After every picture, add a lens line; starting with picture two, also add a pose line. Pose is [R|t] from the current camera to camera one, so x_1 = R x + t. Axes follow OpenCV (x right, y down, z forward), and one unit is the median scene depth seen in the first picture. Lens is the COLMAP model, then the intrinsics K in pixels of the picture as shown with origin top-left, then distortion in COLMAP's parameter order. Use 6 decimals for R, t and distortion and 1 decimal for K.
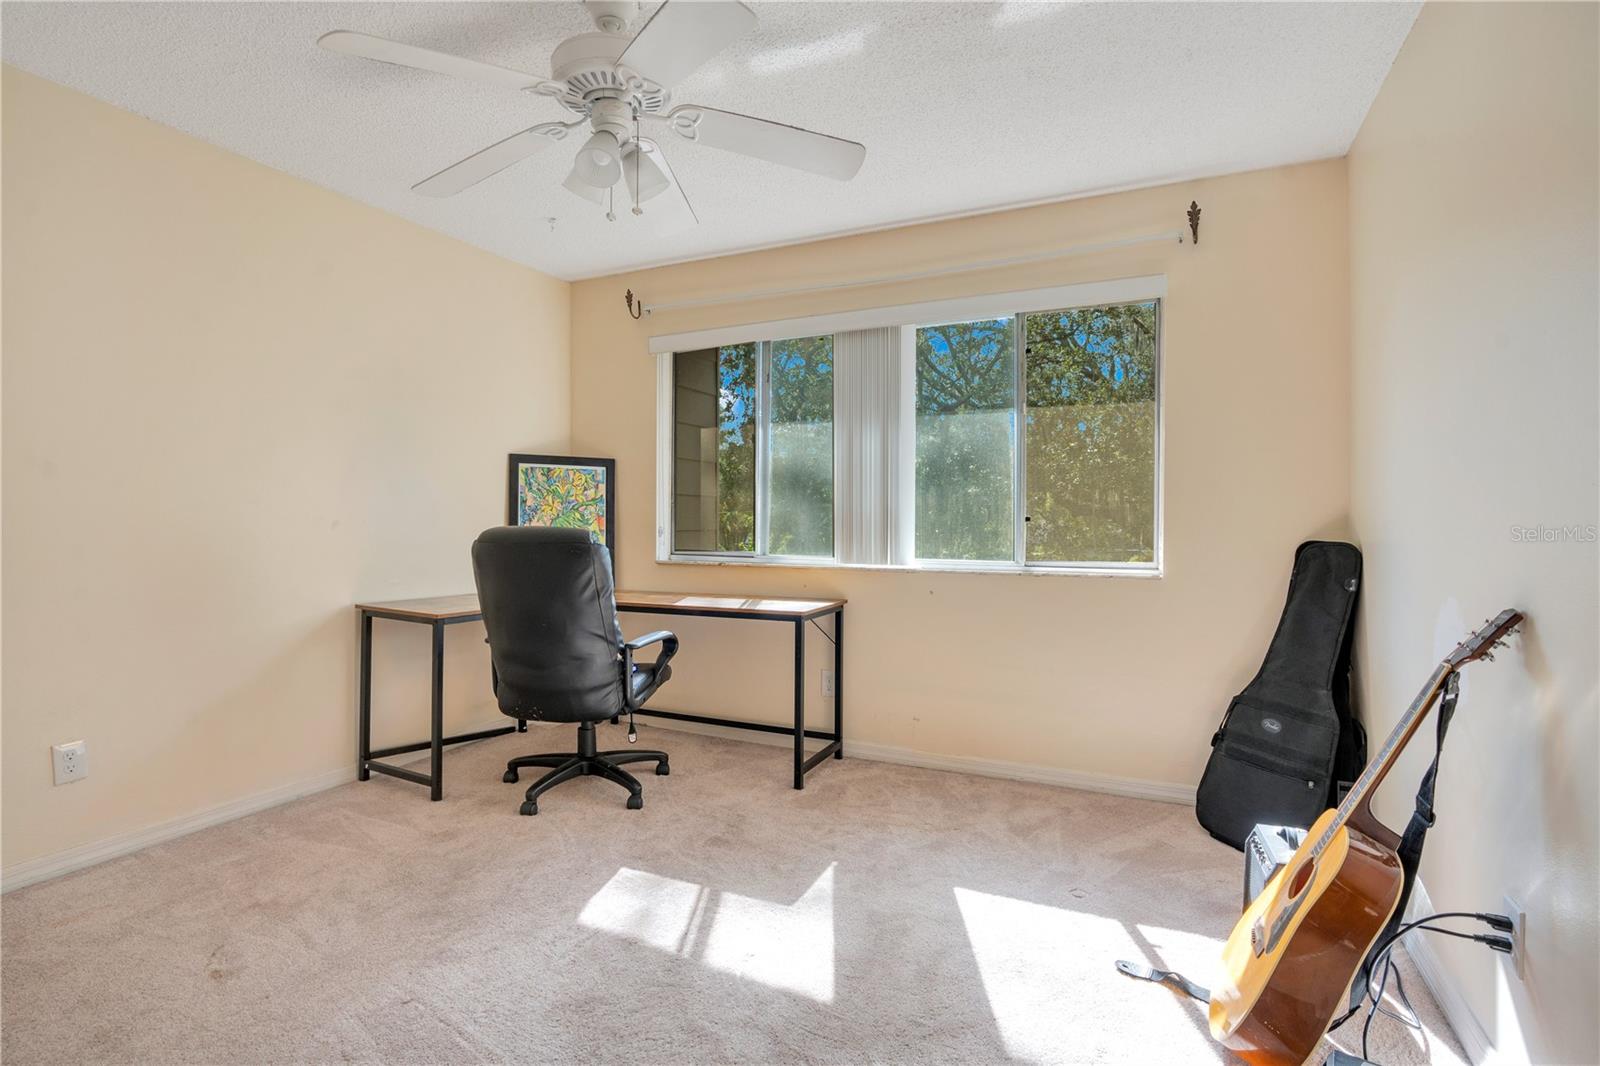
lens RADIAL K [[777.3, 0, 794.3], [0, 777.3, 529.6], [0, 0, 1]] dist [-0.028863, 0.000153]
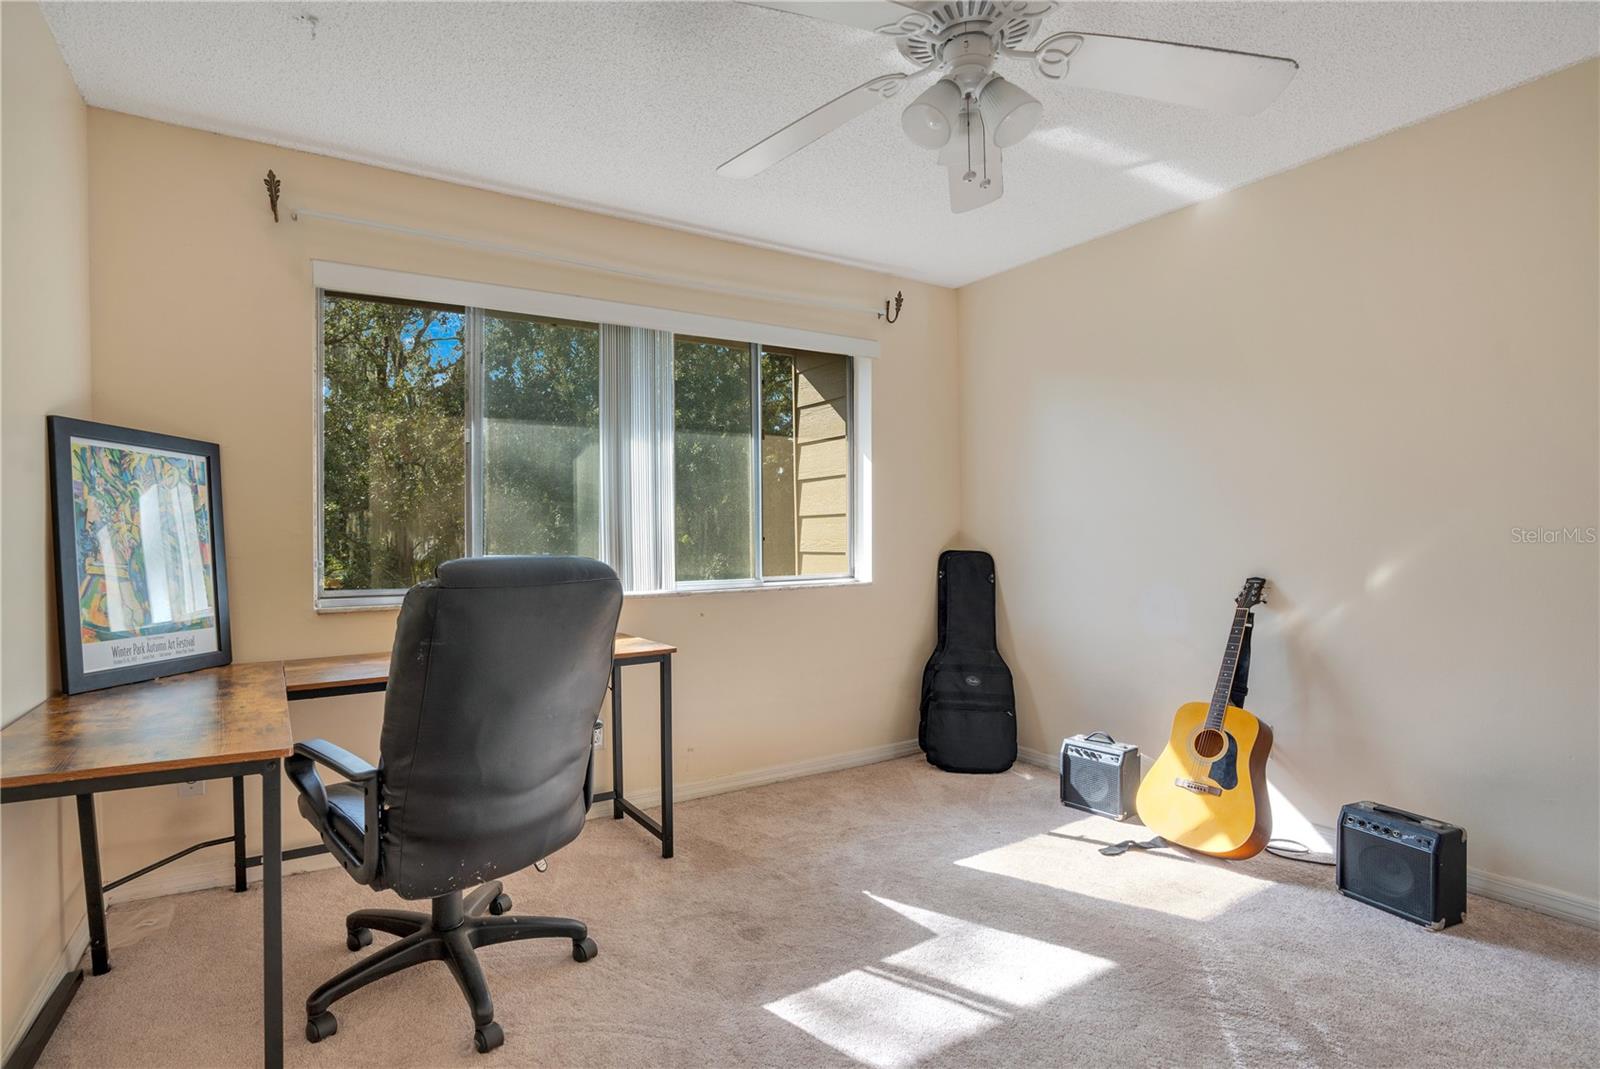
lens RADIAL K [[777.3, 0, 752.7], [0, 777.3, 537.8], [0, 0, 1]] dist [-0.028863, 0.000153]
pose [[0.535313, -0.008389, 0.844612, -0.637000], [0.021048, 0.999773, -0.003410, -0.012099], [-0.844391, 0.019603, 0.535368, 0.443953]]
